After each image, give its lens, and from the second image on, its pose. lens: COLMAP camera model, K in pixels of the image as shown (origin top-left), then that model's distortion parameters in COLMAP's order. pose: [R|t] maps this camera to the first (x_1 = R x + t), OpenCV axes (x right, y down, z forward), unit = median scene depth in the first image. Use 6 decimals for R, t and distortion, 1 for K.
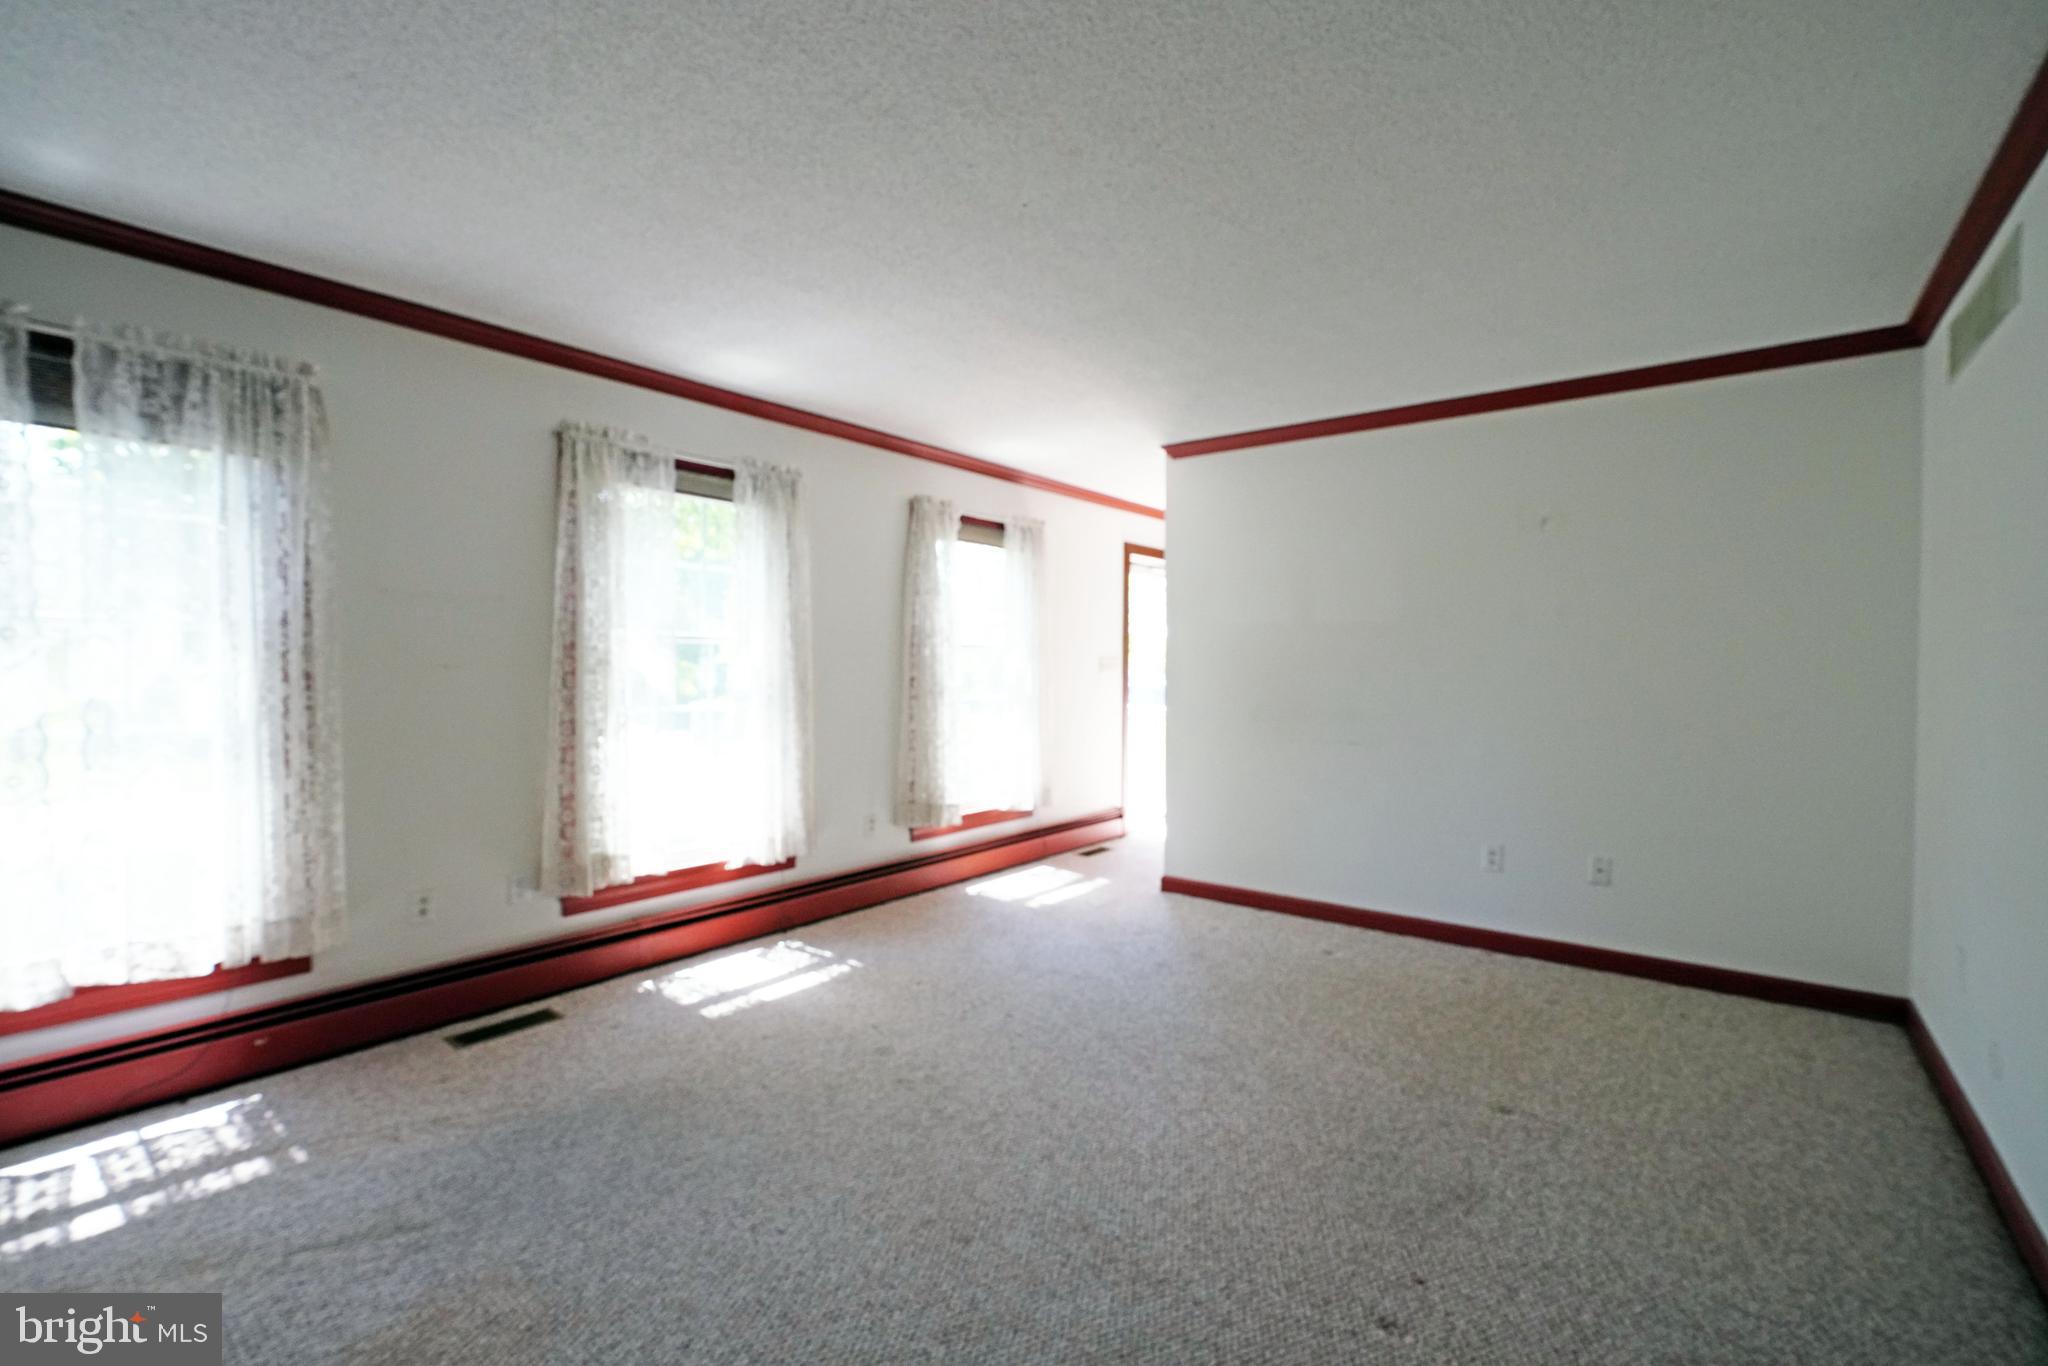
lens RADIAL K [[893.8, 0, 1020.9], [0, 893.8, 685.4], [0, 0, 1]] dist [-0.016286, 0.000718]
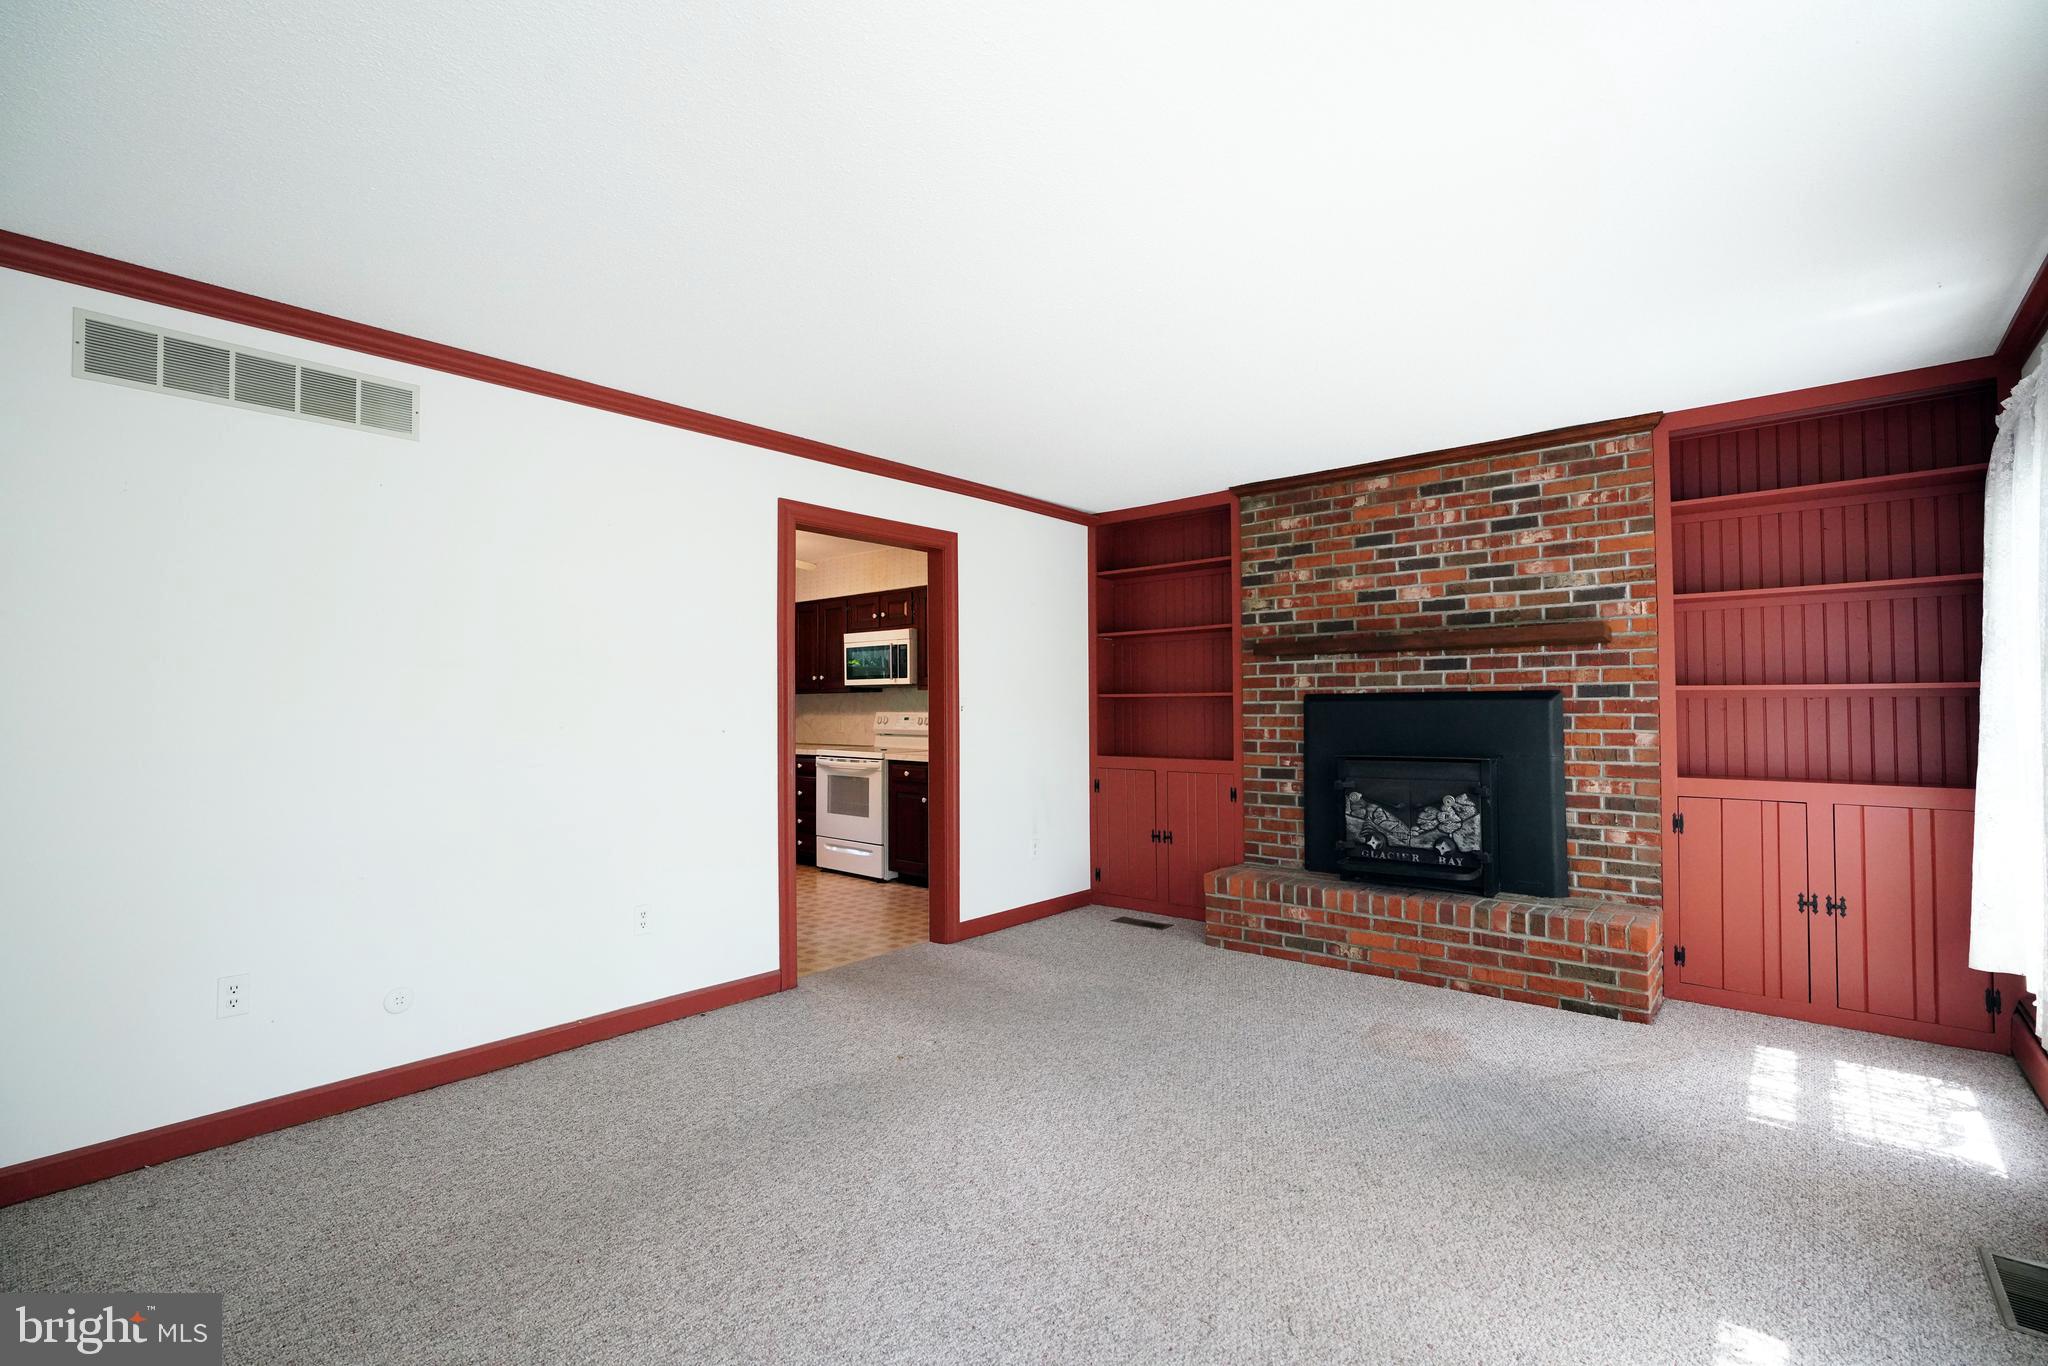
lens RADIAL K [[912.4, 0, 1018.7], [0, 912.4, 682.9], [0, 0, 1]] dist [-0.017341, 0.006621]
pose [[-0.999127, 0.003475, 0.041643, 0.071148], [0.003425, 0.999993, -0.001271, -0.028611], [-0.041647, -0.001127, -0.999132, 1.438809]]
